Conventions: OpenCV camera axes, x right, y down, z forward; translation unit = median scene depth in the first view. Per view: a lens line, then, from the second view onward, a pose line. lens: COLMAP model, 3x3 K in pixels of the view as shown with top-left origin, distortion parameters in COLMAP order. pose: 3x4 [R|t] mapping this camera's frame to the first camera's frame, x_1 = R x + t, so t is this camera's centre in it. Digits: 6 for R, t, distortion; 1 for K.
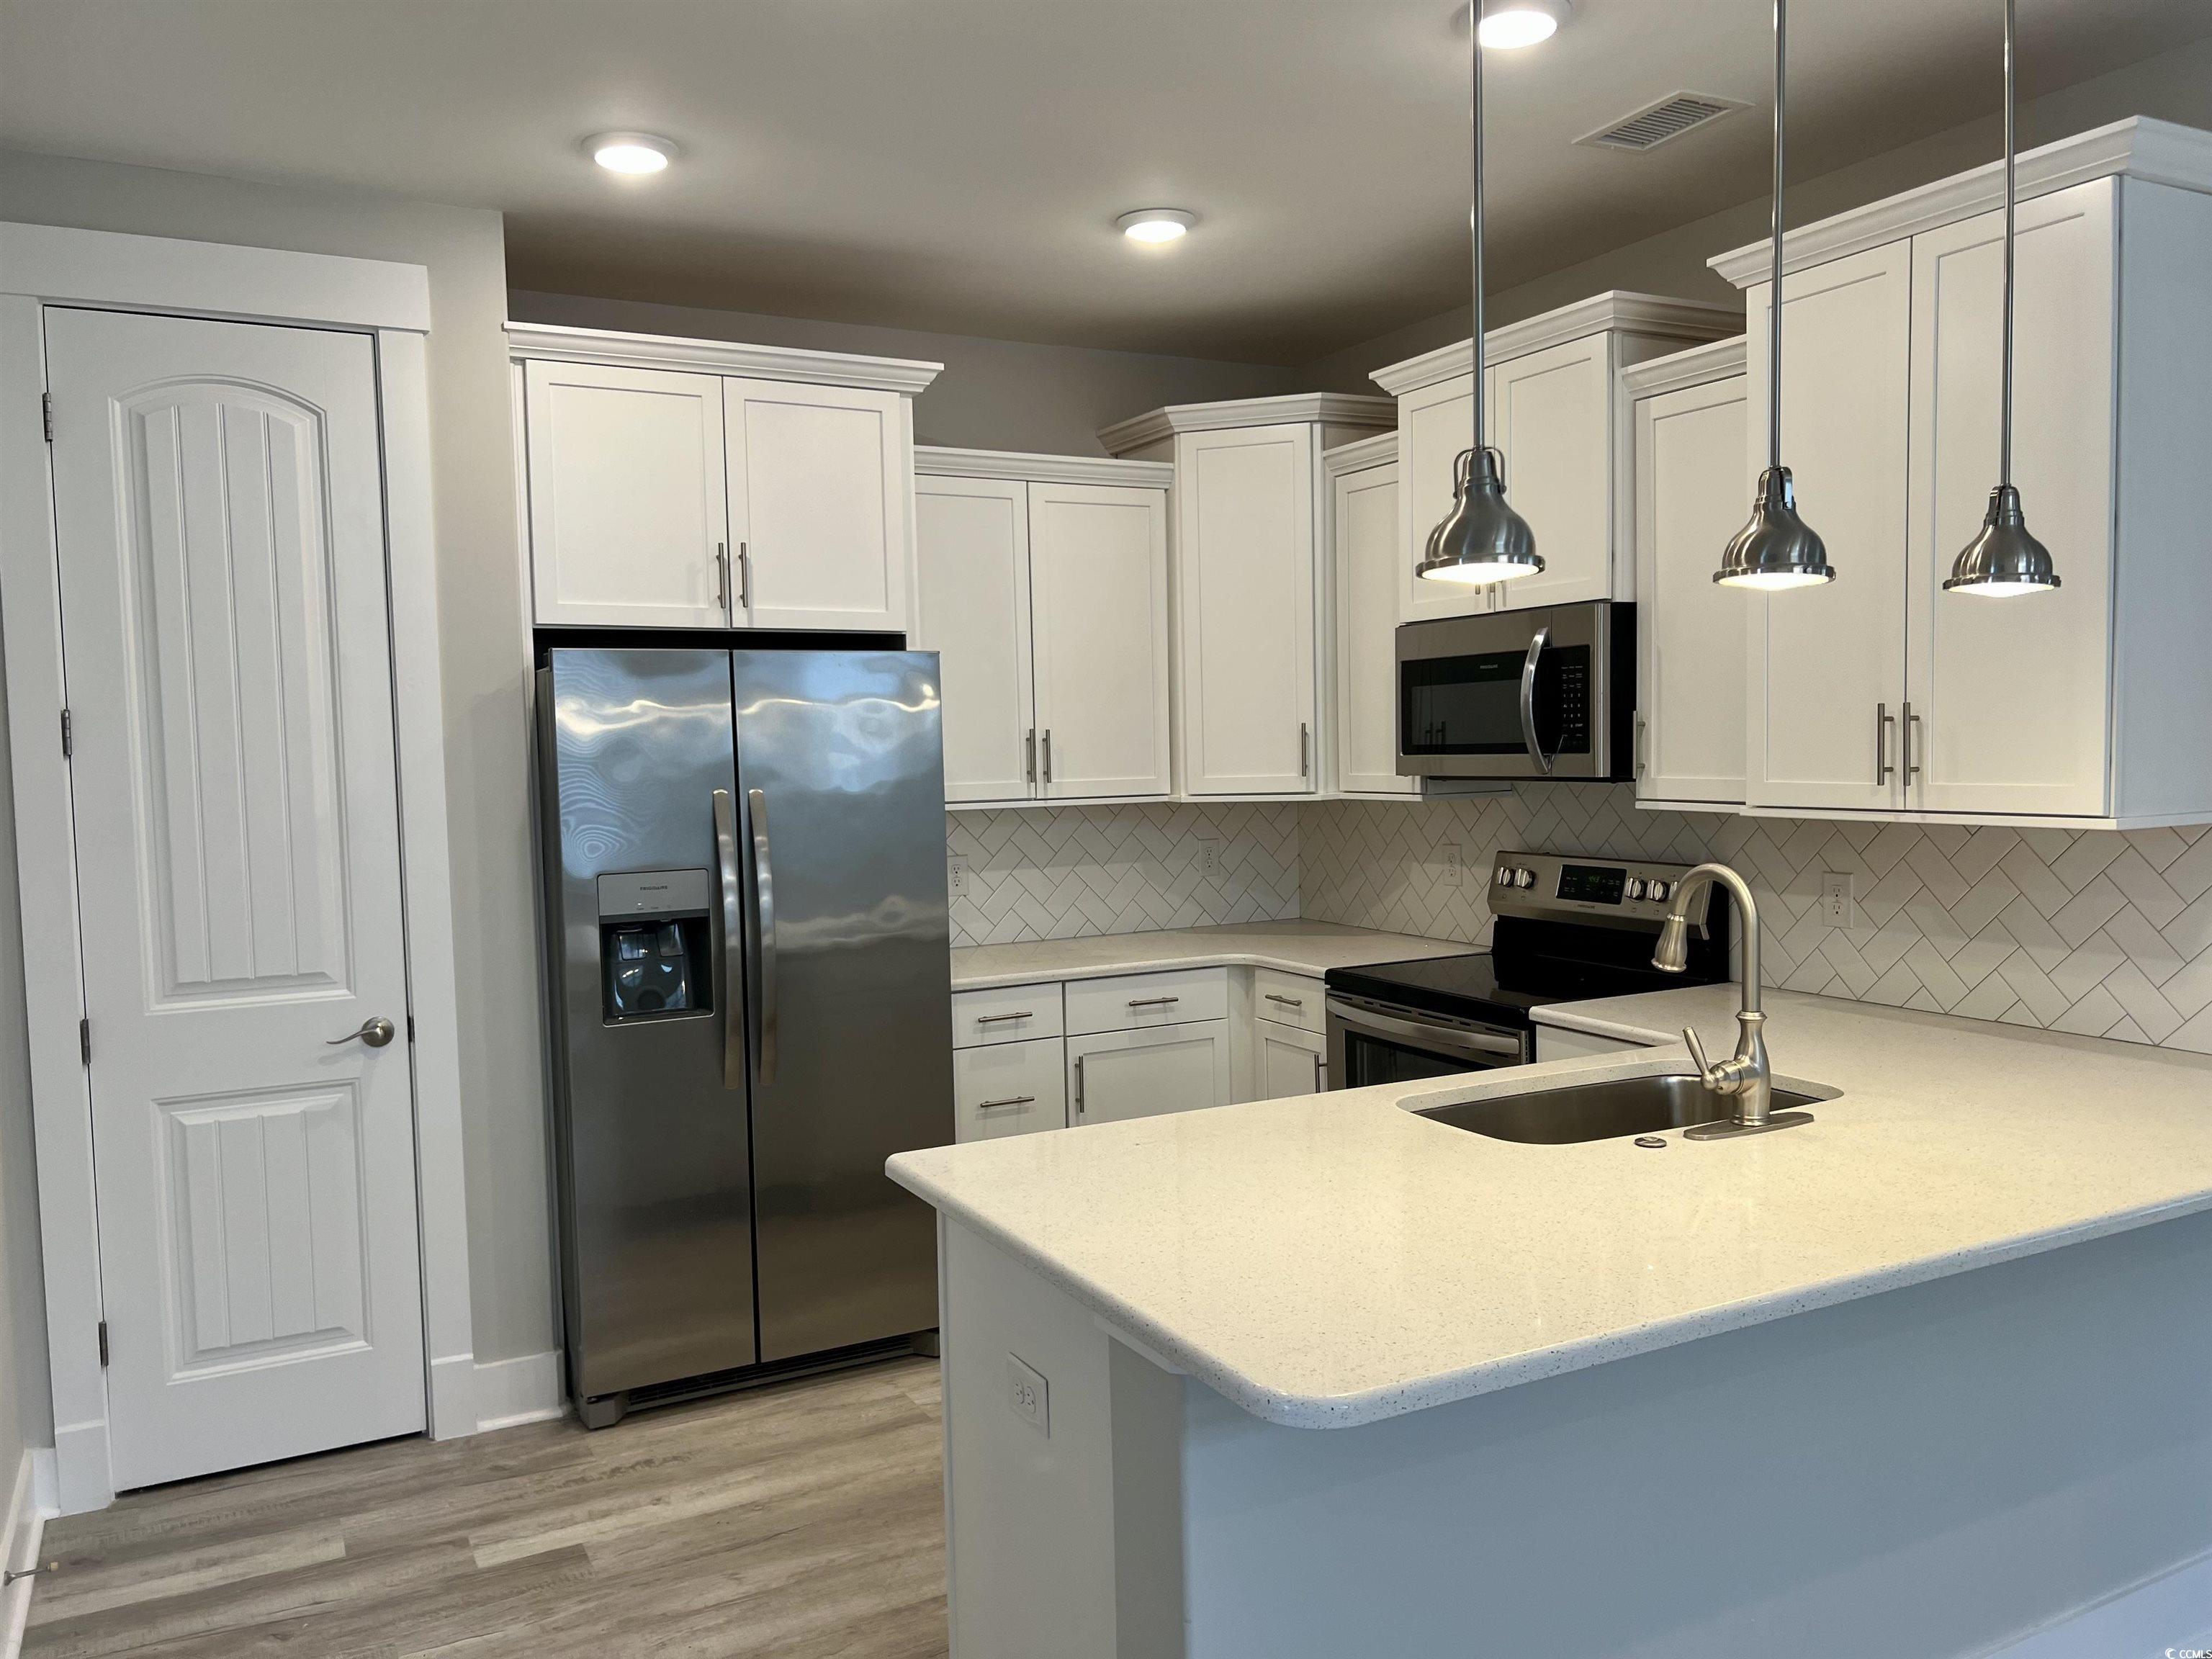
lens RADIAL K [[1667.0, 0, 1073.3], [0, 1667.0, 834.2], [0, 0, 1]] dist [0.056771, -0.059726]
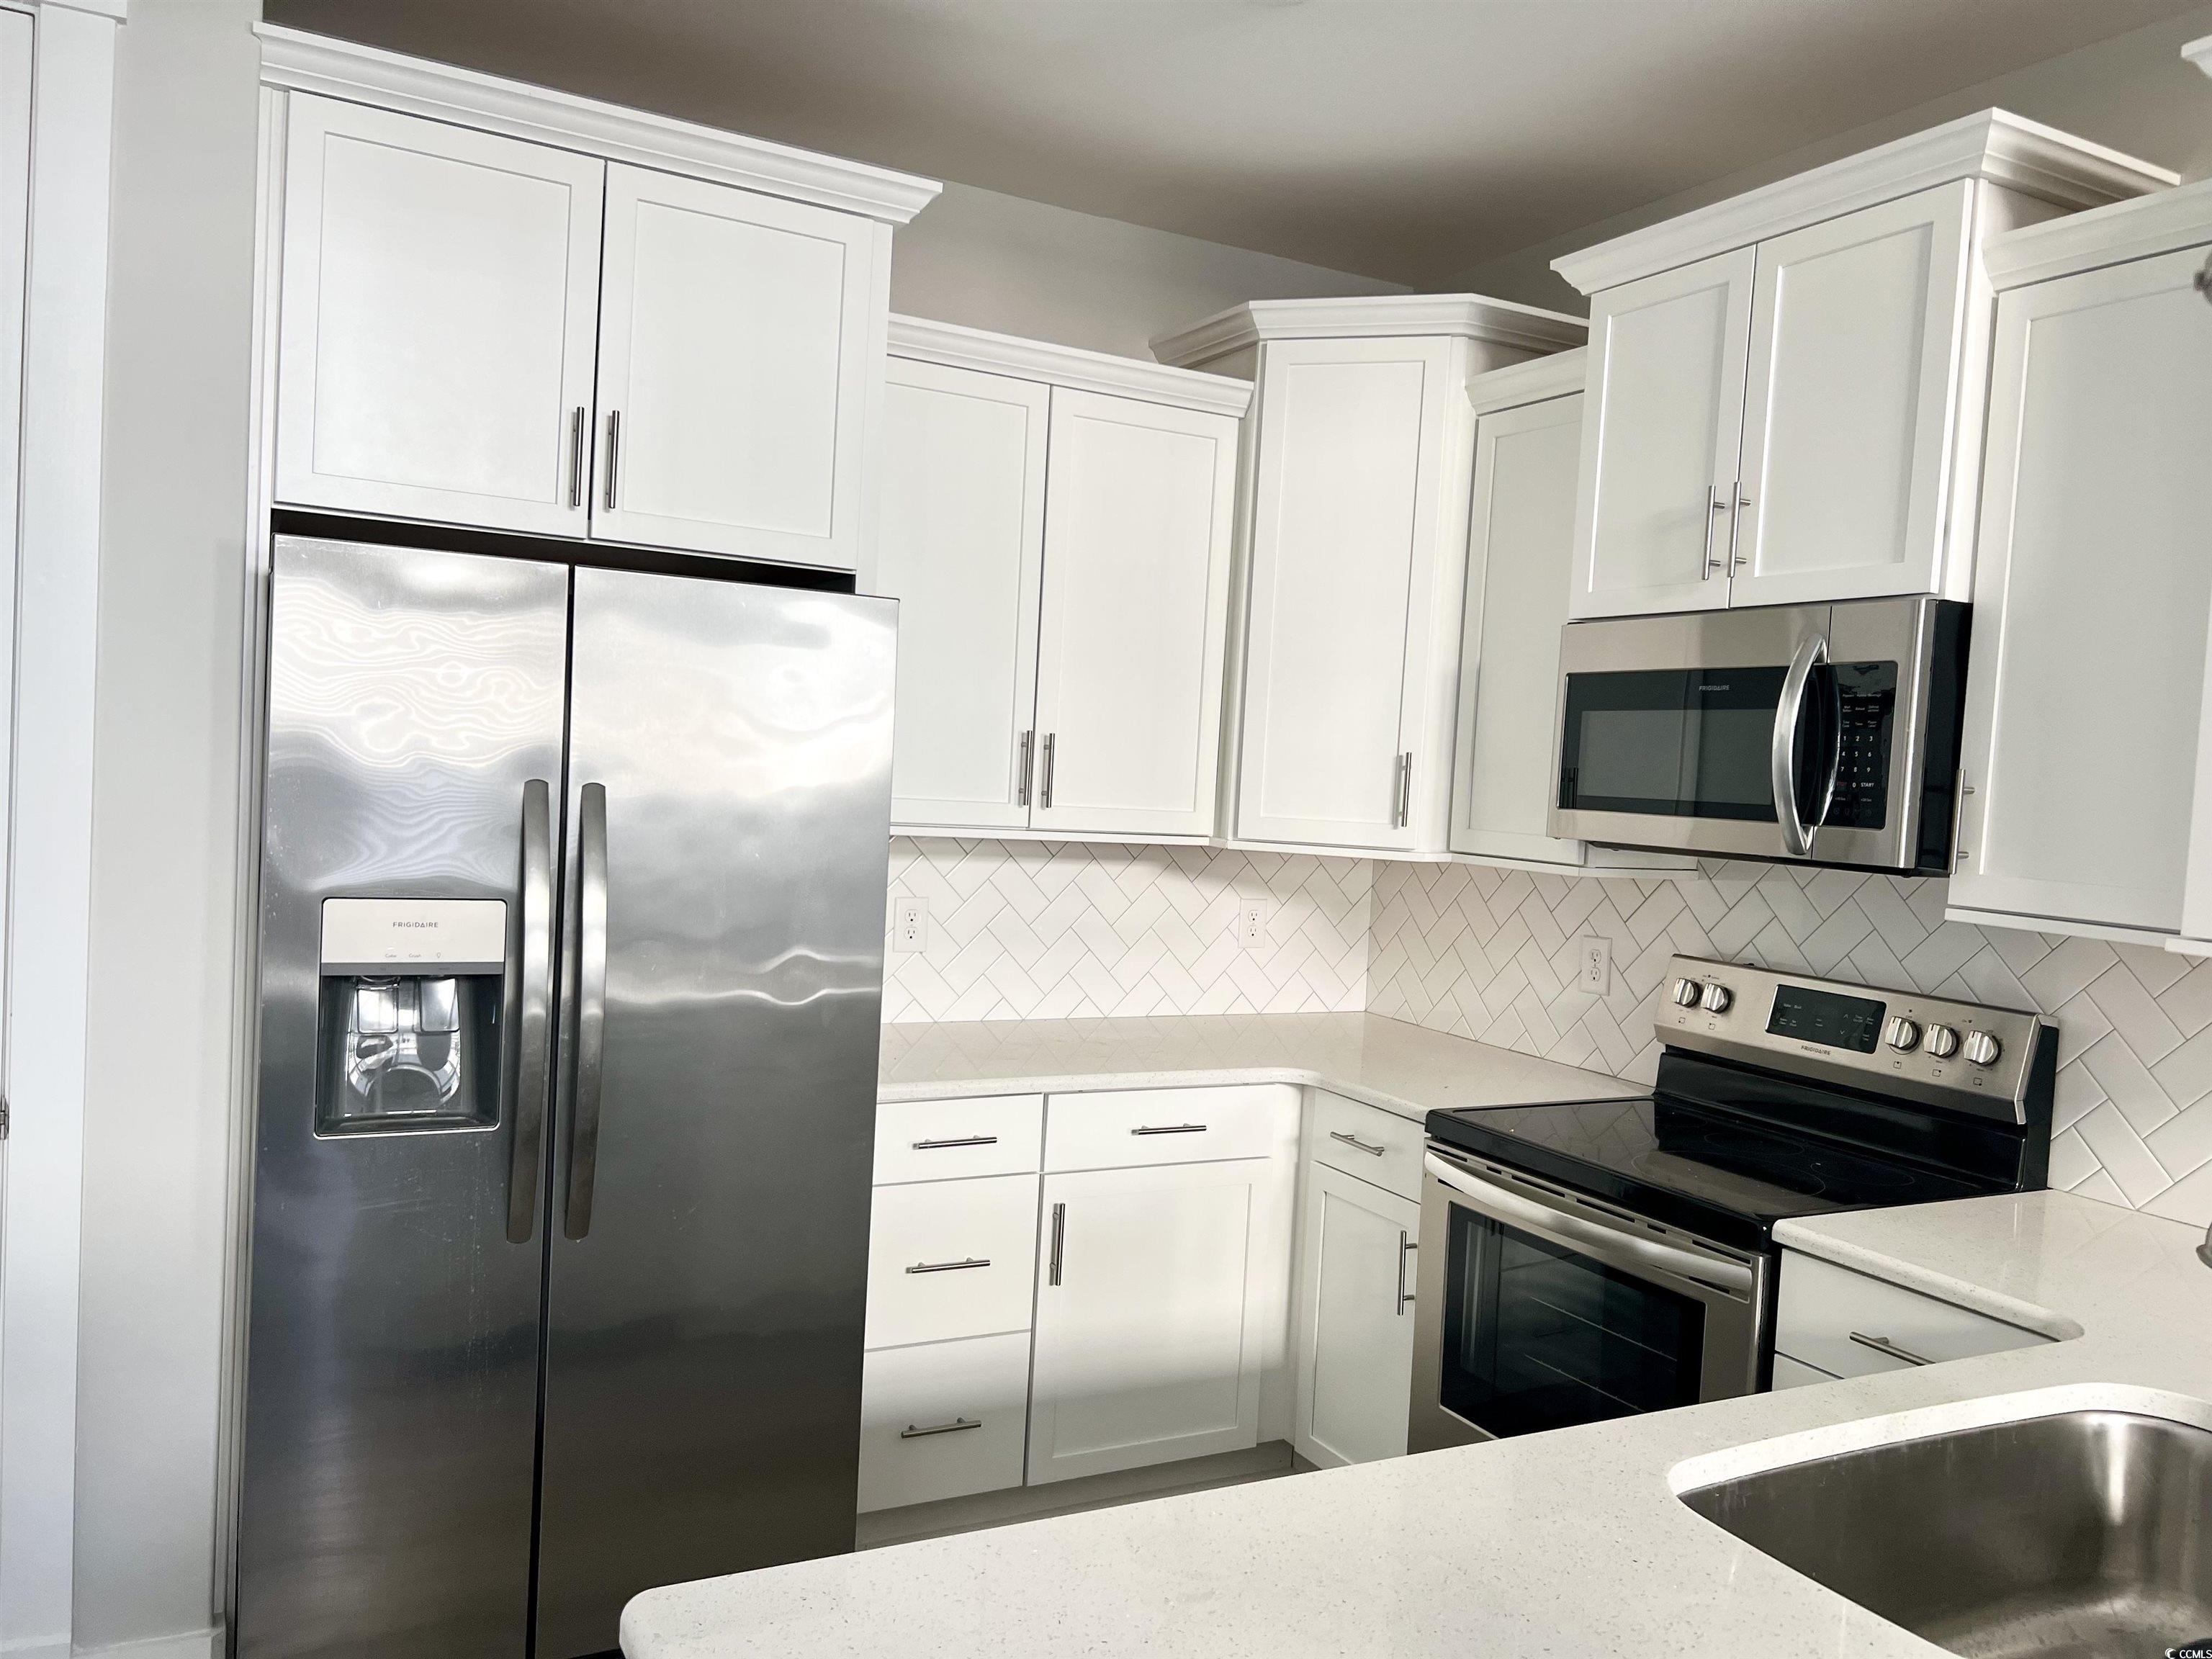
lens RADIAL K [[1664.6, 0, 1095.1], [0, 1664.6, 825.9], [0, 0, 1]] dist [0.057664, -0.059423]
pose [[0.996727, 0.079244, 0.015978, -0.006090], [-0.078911, 0.996671, -0.020493, -0.011725], [-0.017549, 0.019165, 0.999662, 0.335116]]
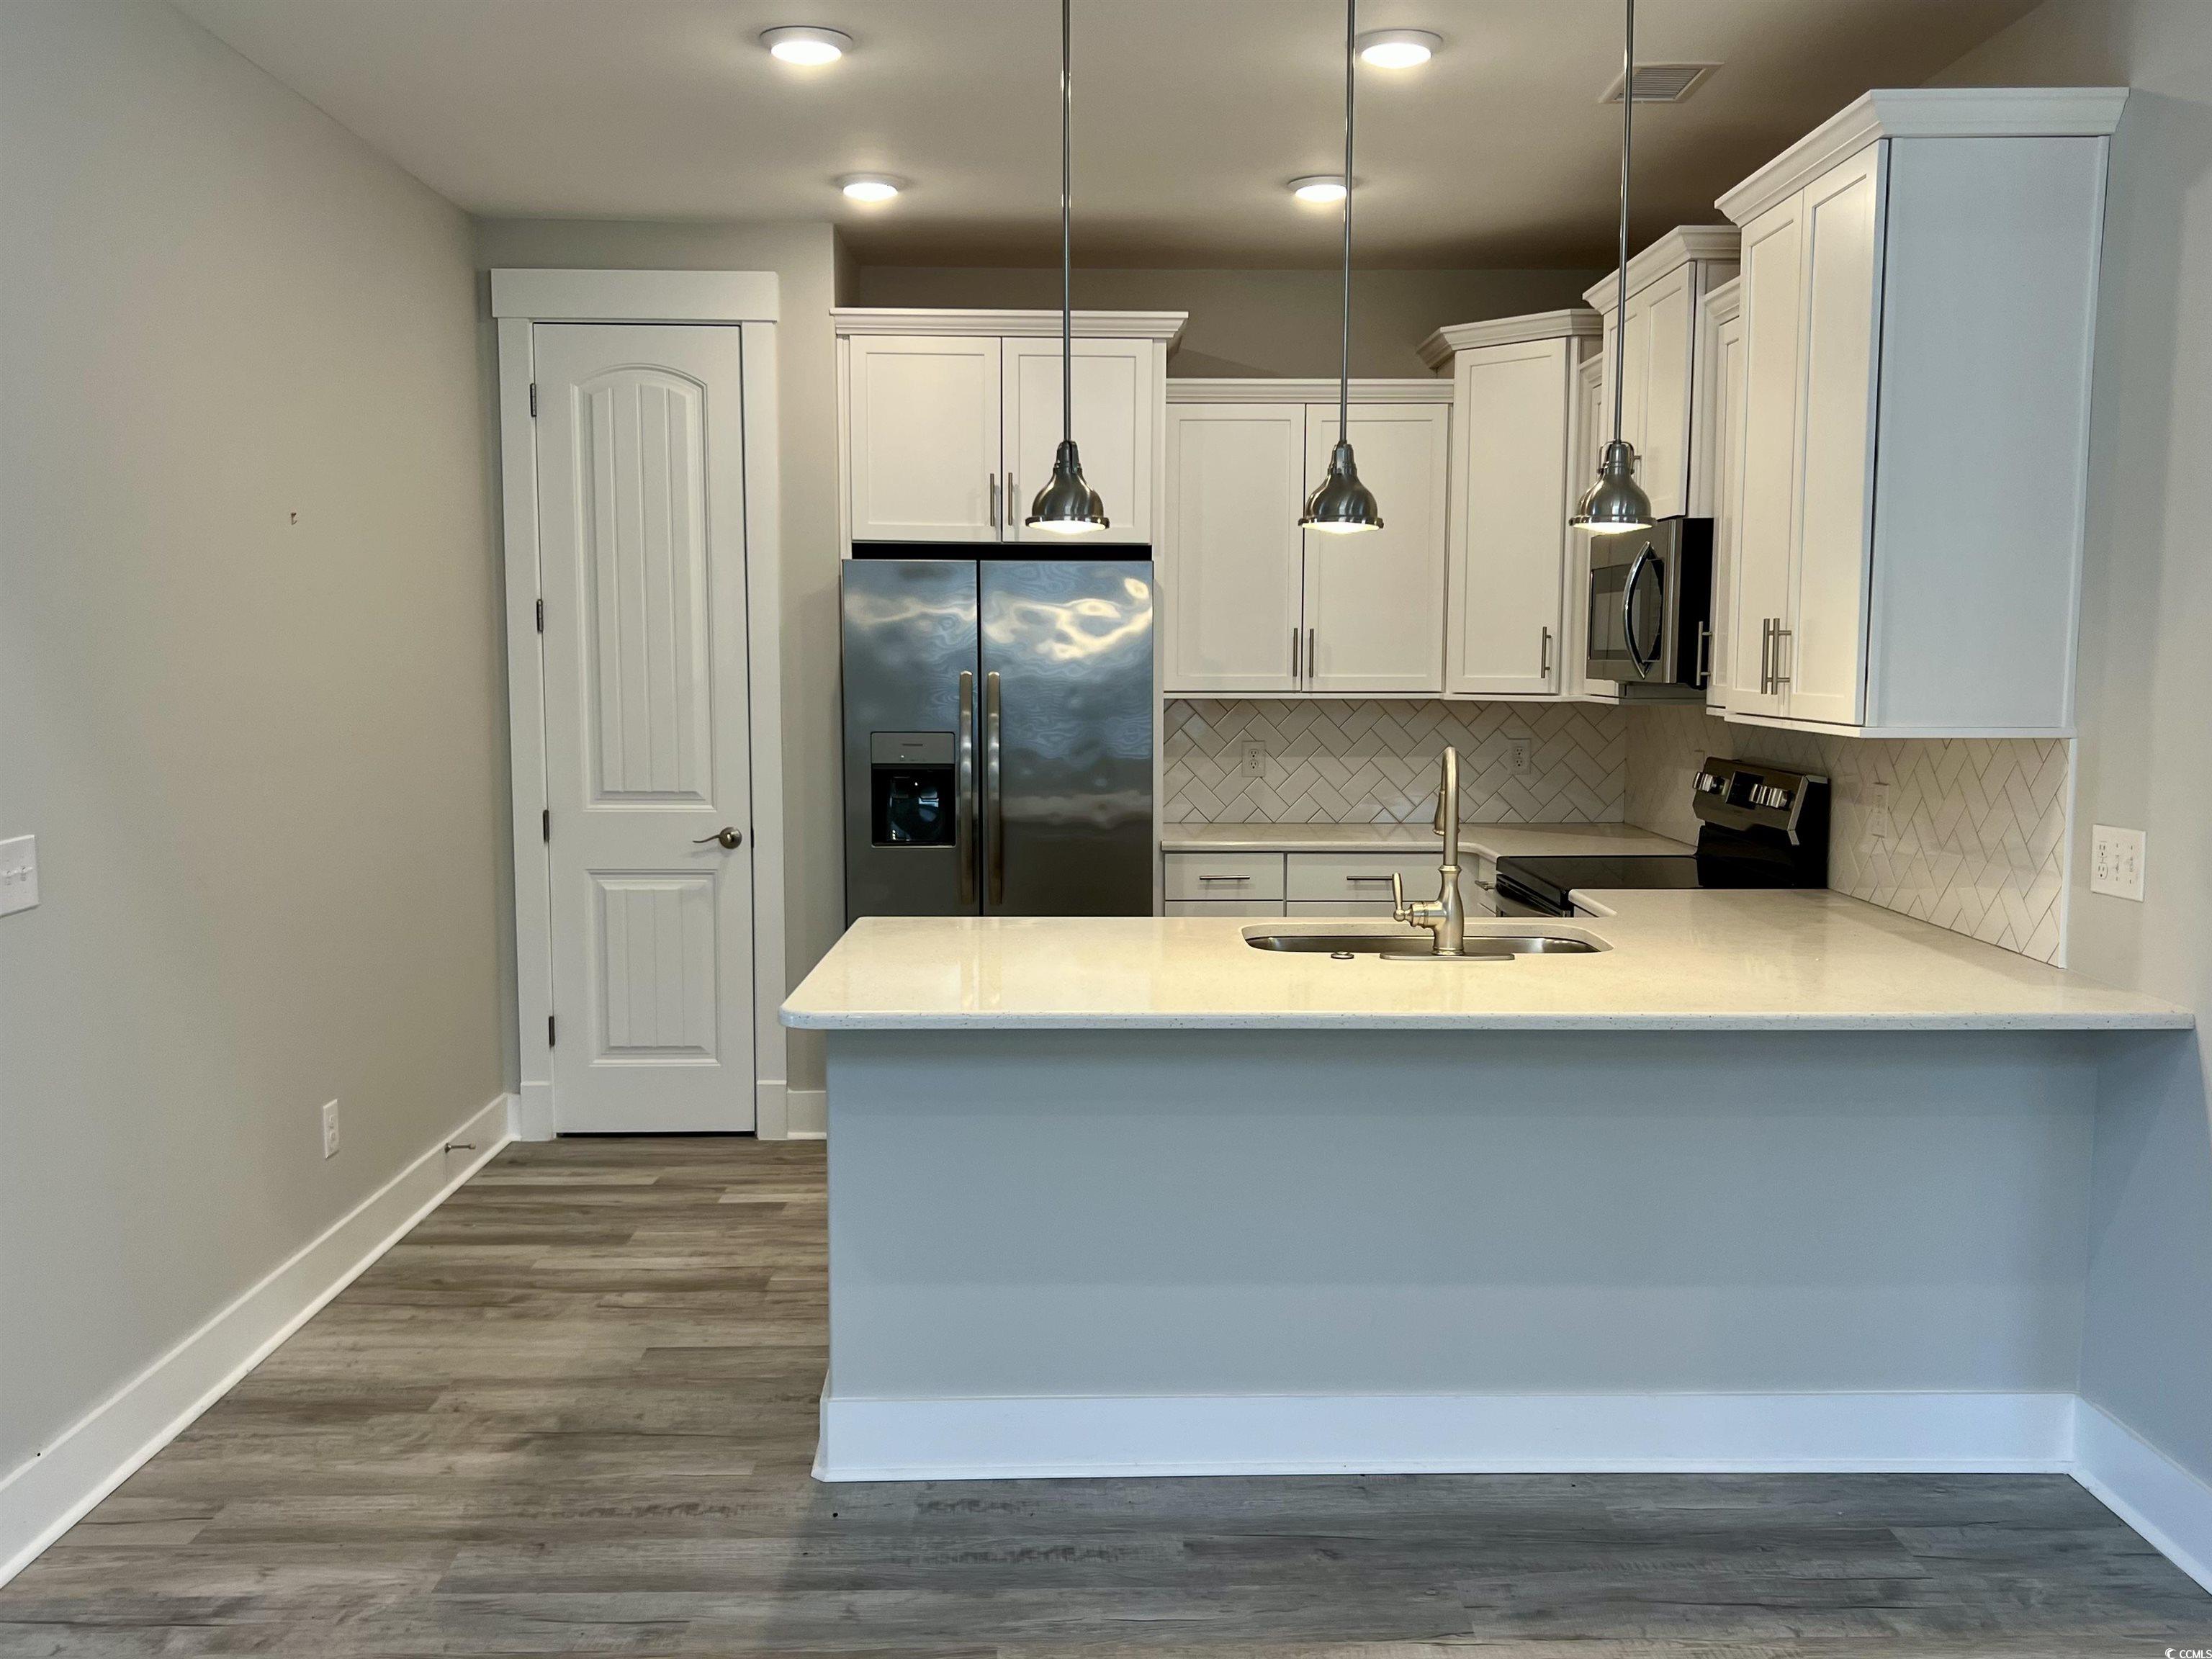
lens RADIAL K [[1957.8, 0, 1106.0], [0, 1957.8, 829.5], [0, 0, 1]] dist [0.104895, -0.004213]
pose [[0.889195, 0.067695, -0.452492, 0.540260], [-0.048879, 0.997389, 0.053161, 0.008810], [0.454909, -0.025153, 0.890182, -0.270427]]
